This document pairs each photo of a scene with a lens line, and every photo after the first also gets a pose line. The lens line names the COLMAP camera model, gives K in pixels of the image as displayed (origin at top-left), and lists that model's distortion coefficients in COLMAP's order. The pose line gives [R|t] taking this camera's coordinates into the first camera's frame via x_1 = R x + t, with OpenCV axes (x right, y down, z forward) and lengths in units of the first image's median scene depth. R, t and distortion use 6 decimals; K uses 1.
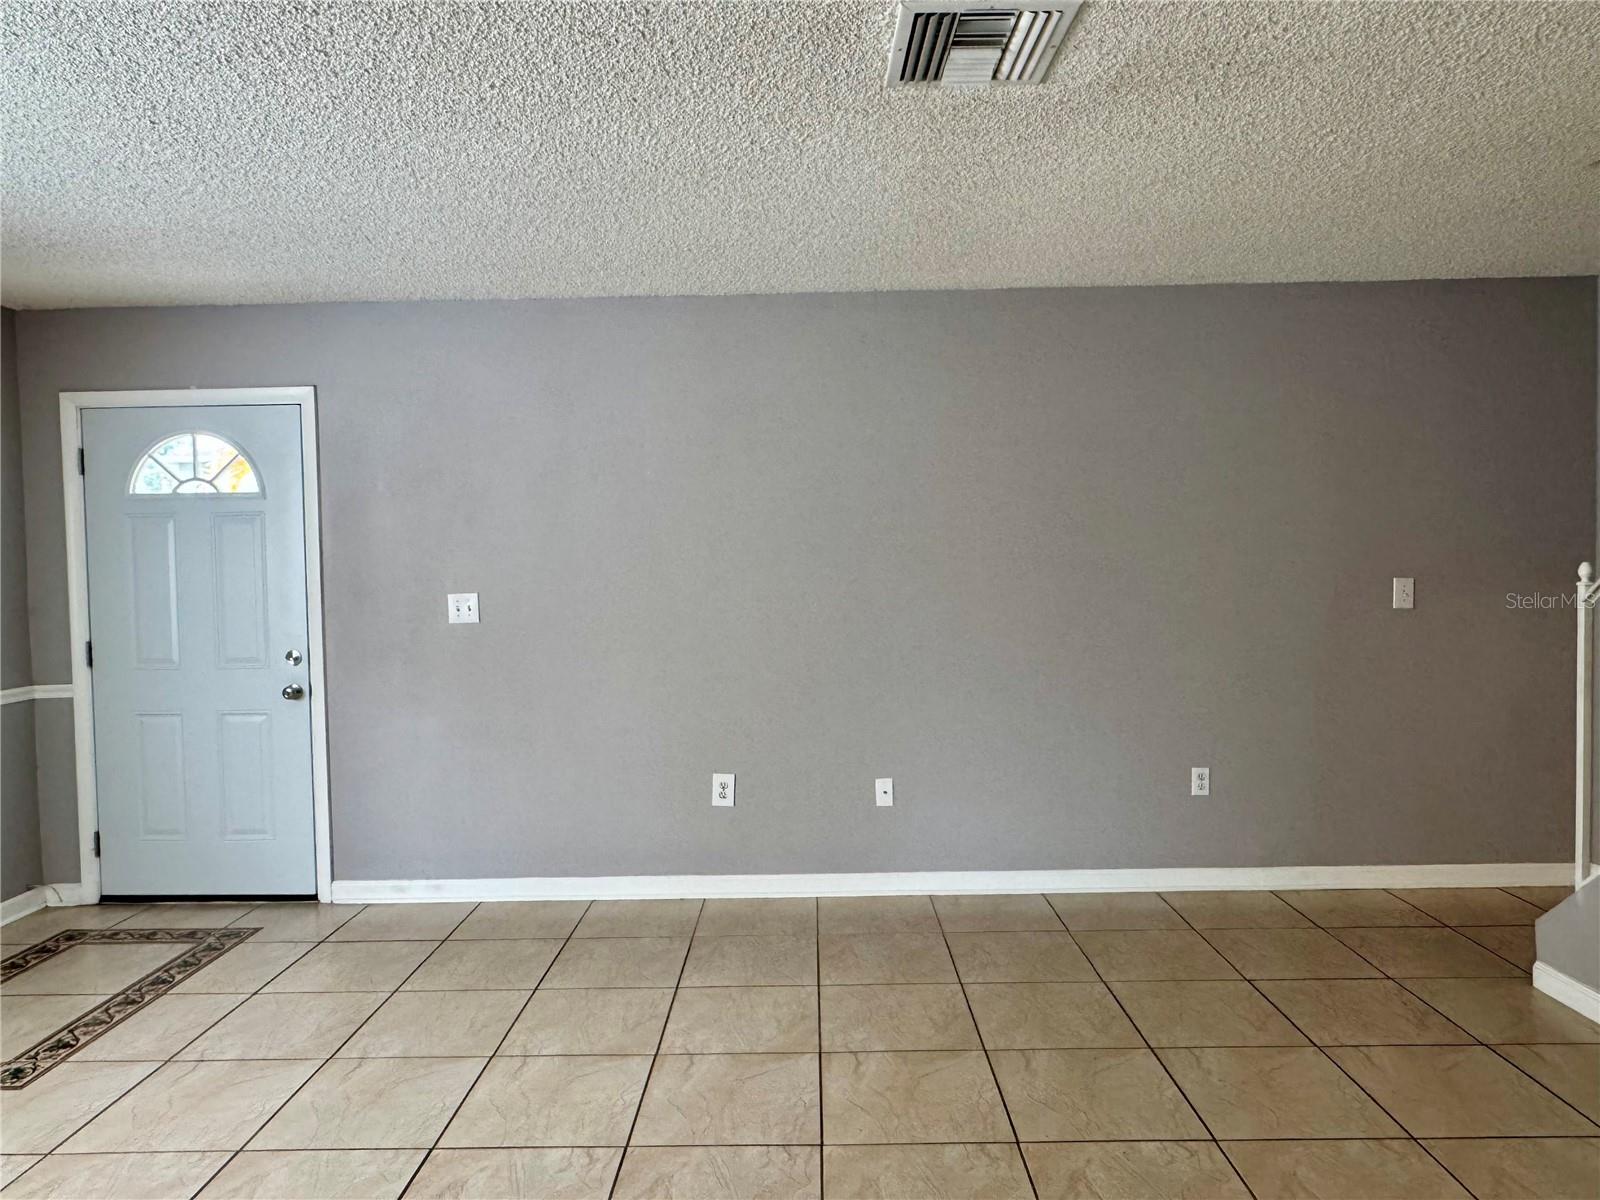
lens RADIAL K [[1032.8, 0, 791.3], [0, 1032.8, 599.4], [0, 0, 1]] dist [-0.003114, 0.002048]
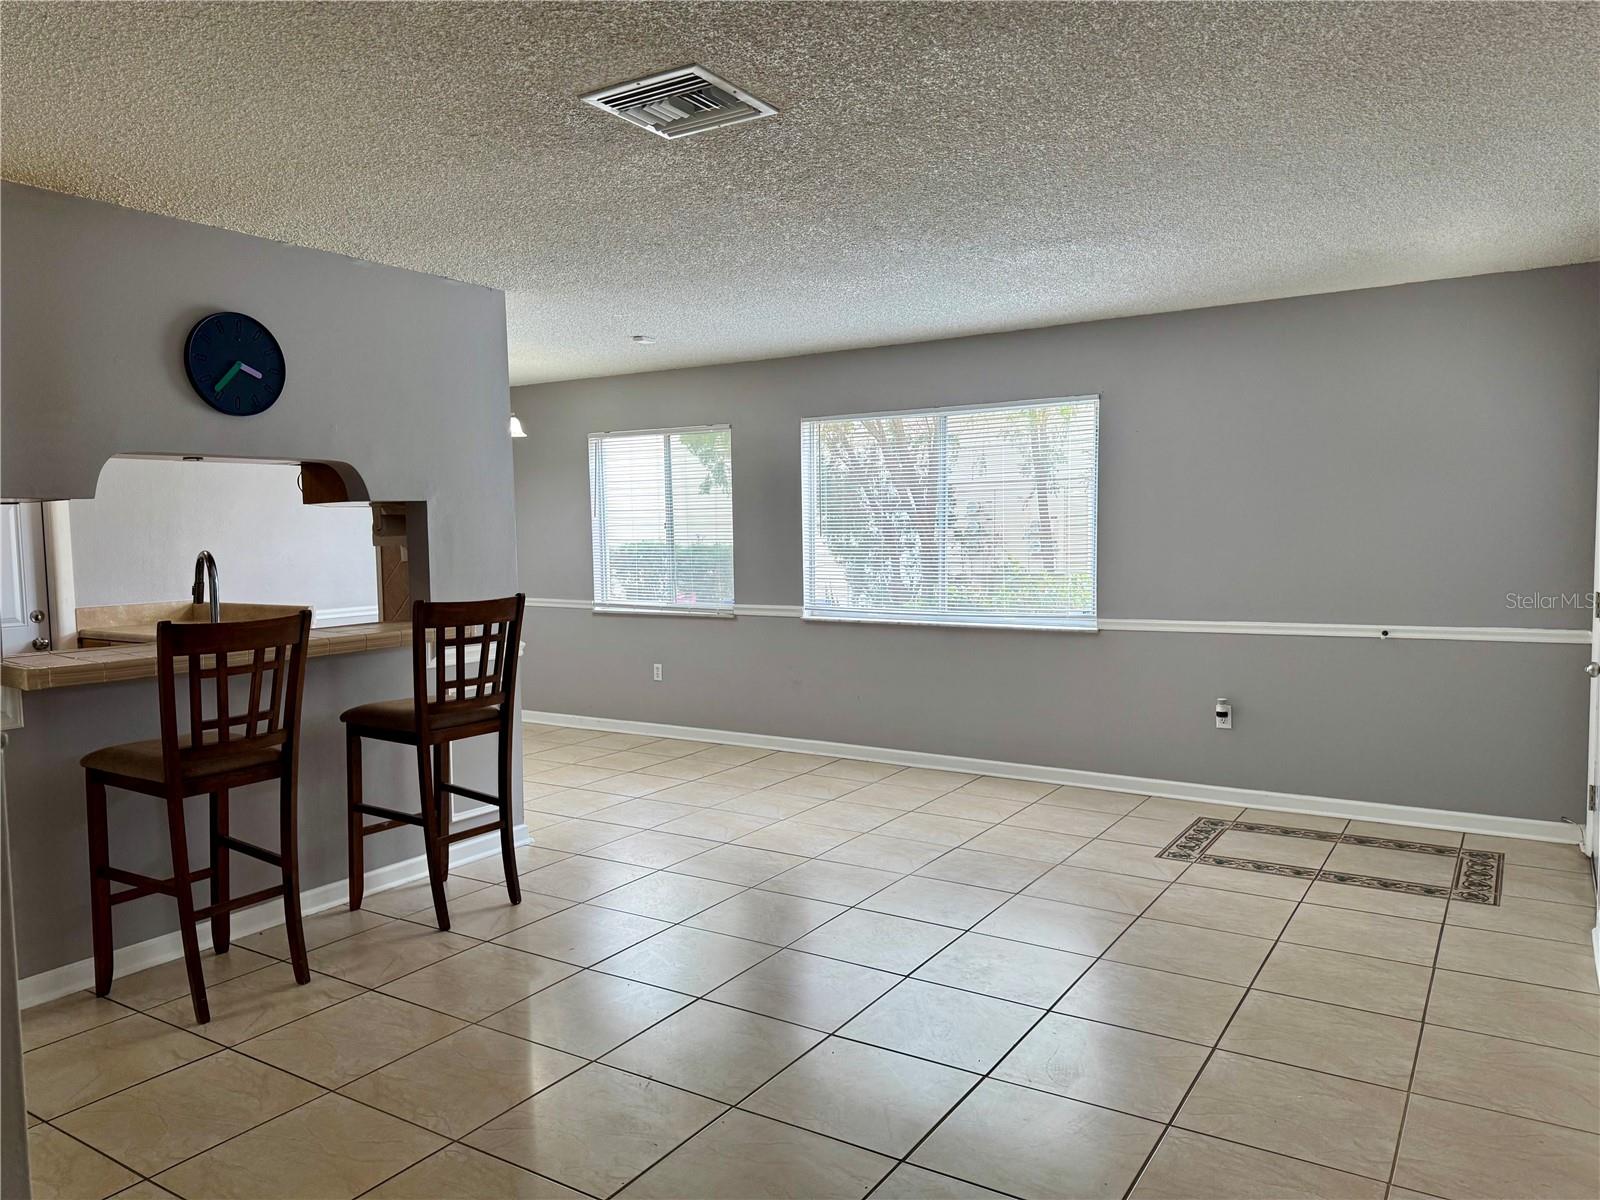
lens RADIAL K [[1138.5, 0, 801.2], [0, 1138.5, 601.4], [0, 0, 1]] dist [0.007709, -0.009817]
pose [[-0.522860, 0.080036, -0.848653, 0.643363], [-0.001362, 0.995503, 0.094725, -0.053492], [0.852417, 0.050684, -0.520400, 0.926720]]
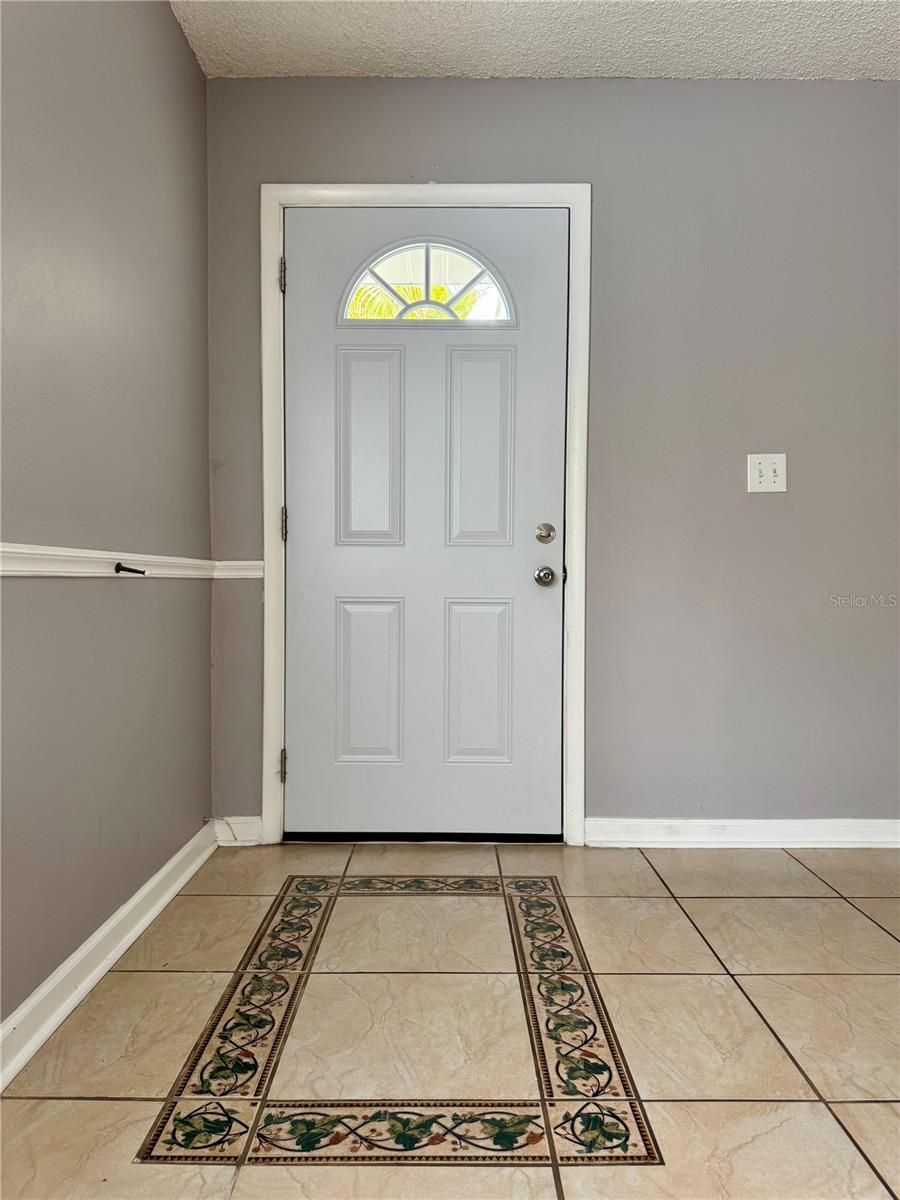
lens RADIAL K [[853.9, 0, 451.0], [0, 853.9, 600.7], [0, 0, 1]] dist [0.007709, -0.009817]
pose [[0.999556, 0.019710, 0.022334, -0.570532], [-0.019497, 0.999763, -0.009711, 0.116753], [-0.022520, 0.009271, 0.999703, 0.351964]]
